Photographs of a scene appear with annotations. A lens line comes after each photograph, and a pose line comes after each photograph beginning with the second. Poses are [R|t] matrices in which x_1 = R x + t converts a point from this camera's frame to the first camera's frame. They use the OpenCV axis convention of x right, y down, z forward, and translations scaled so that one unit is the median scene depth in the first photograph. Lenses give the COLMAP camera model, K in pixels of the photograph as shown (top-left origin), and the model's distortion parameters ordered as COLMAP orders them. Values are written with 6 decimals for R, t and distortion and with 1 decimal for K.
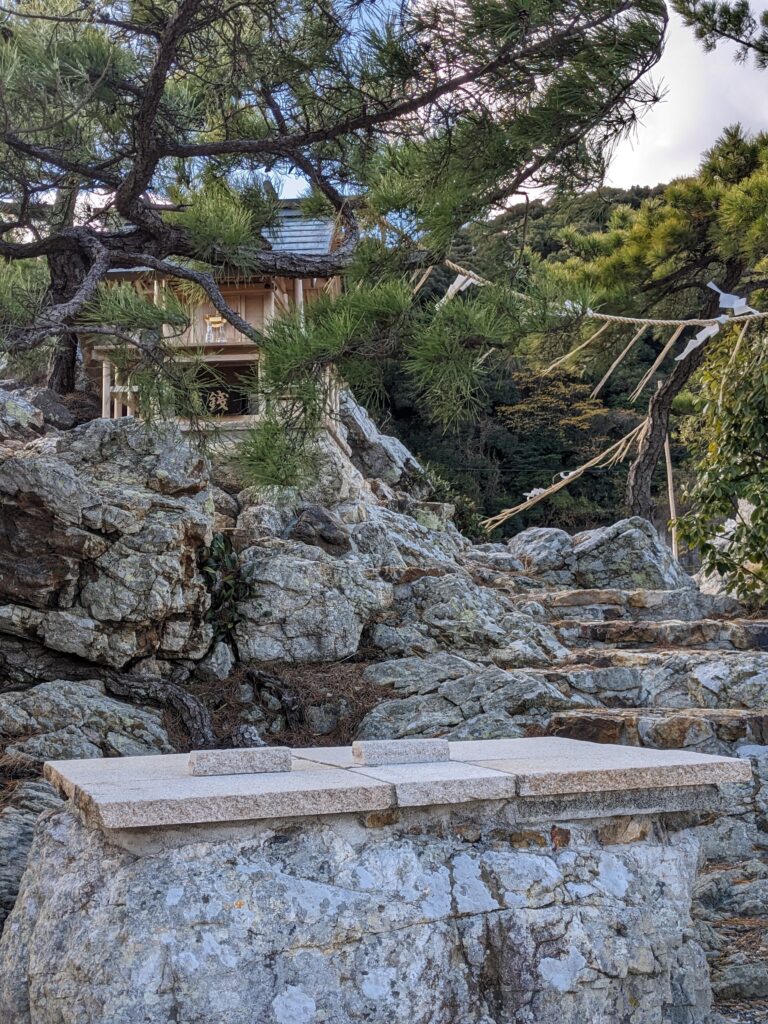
lens RADIAL K [[1322.7, 0, 385.8], [0, 1322.7, 513.5], [0, 0, 1]] dist [-0.029003, 0.000000]
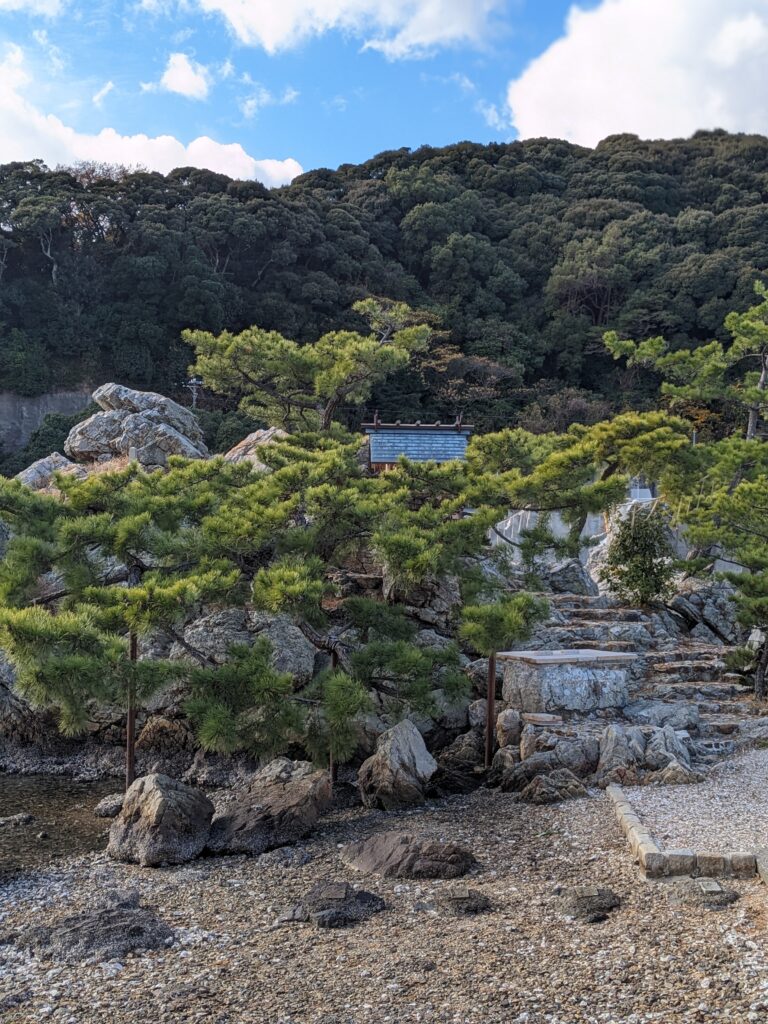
lens RADIAL K [[1322.7, 0, 387.0], [0, 1322.7, 514.6], [0, 0, 1]] dist [-0.029003, 0.000000]
pose [[0.991134, 0.030232, 0.129378, -0.760628], [-0.039259, 0.996927, 0.067796, -0.370472], [-0.126930, -0.072274, 0.989275, -2.178607]]
